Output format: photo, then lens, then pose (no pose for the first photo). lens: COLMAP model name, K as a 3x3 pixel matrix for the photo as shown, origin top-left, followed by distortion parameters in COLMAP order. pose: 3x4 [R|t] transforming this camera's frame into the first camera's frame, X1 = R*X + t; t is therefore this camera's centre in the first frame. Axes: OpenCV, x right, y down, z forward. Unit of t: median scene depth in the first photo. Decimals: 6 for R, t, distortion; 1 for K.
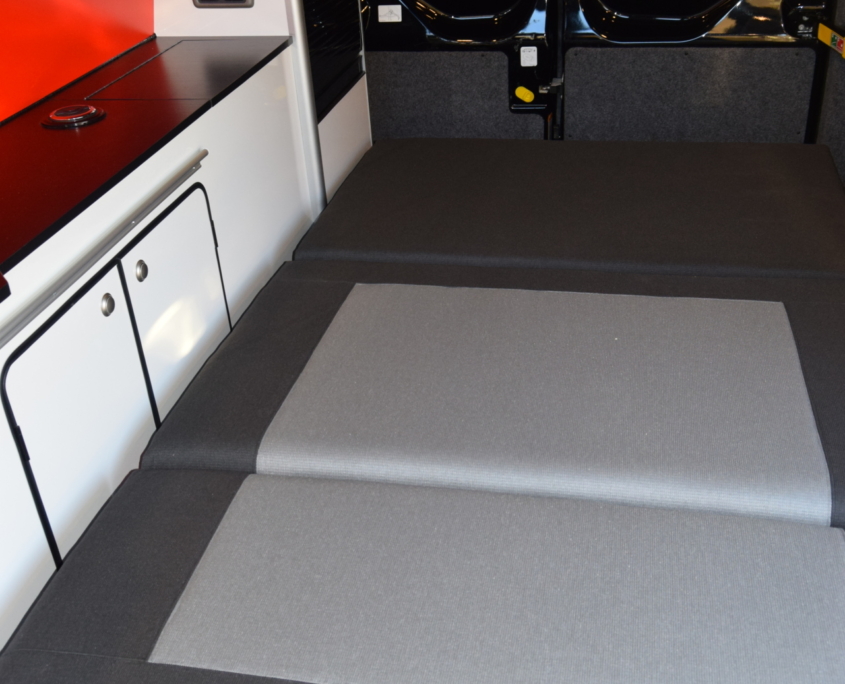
lens RADIAL K [[980.3, 0, 428.4], [0, 980.3, 340.7], [0, 0, 1]] dist [-0.003583, -0.002211]
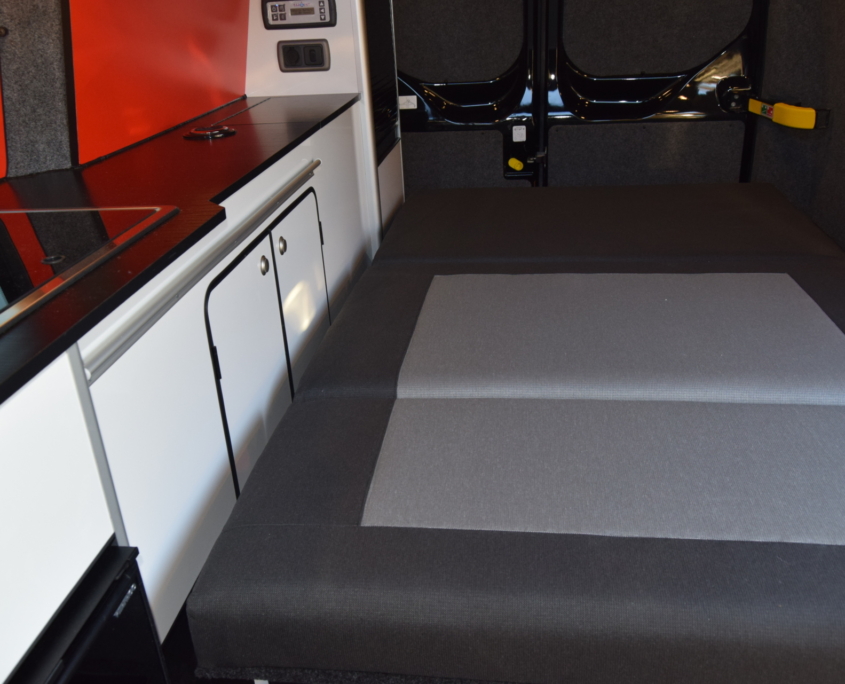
lens RADIAL K [[792.1, 0, 421.0], [0, 792.1, 346.5], [0, 0, 1]] dist [-0.011141, -0.005703]
pose [[0.997220, -0.028320, 0.068924, -0.128388], [0.035125, 0.994406, -0.099615, 0.100554], [-0.065717, 0.101759, 0.992636, 0.030636]]
